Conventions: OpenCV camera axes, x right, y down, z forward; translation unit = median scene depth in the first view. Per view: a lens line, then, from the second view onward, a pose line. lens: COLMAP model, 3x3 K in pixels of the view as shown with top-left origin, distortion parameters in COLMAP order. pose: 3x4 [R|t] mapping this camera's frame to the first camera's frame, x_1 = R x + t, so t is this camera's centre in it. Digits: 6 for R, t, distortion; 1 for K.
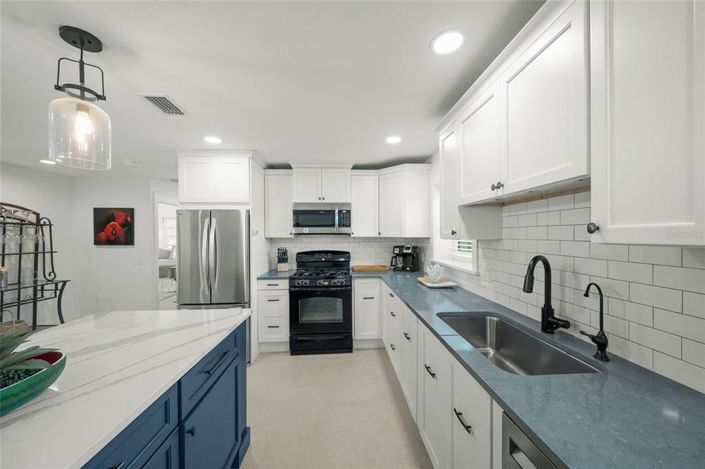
lens RADIAL K [[255.7, 0, 354.9], [0, 255.7, 234.6], [0, 0, 1]] dist [-0.007237, -0.000348]
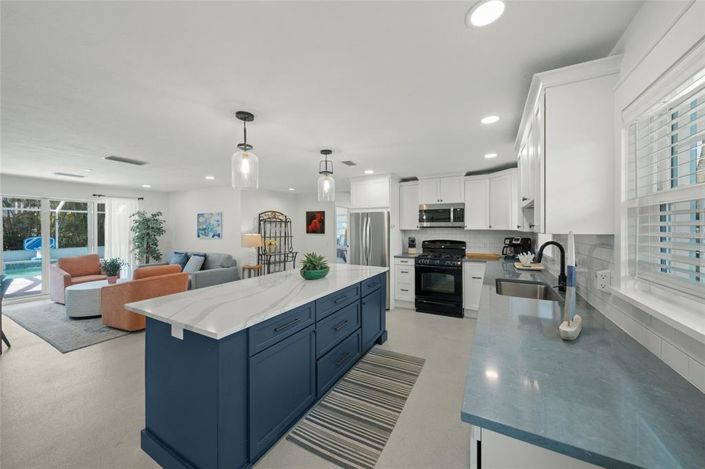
lens RADIAL K [[255.7, 0, 353.6], [0, 255.7, 229.2], [0, 0, 1]] dist [-0.007237, -0.000348]
pose [[0.852885, 0.006295, -0.522061, 0.181411], [-0.002261, 0.999962, 0.008364, -0.001579], [0.522094, -0.005953, 0.852867, -0.373839]]
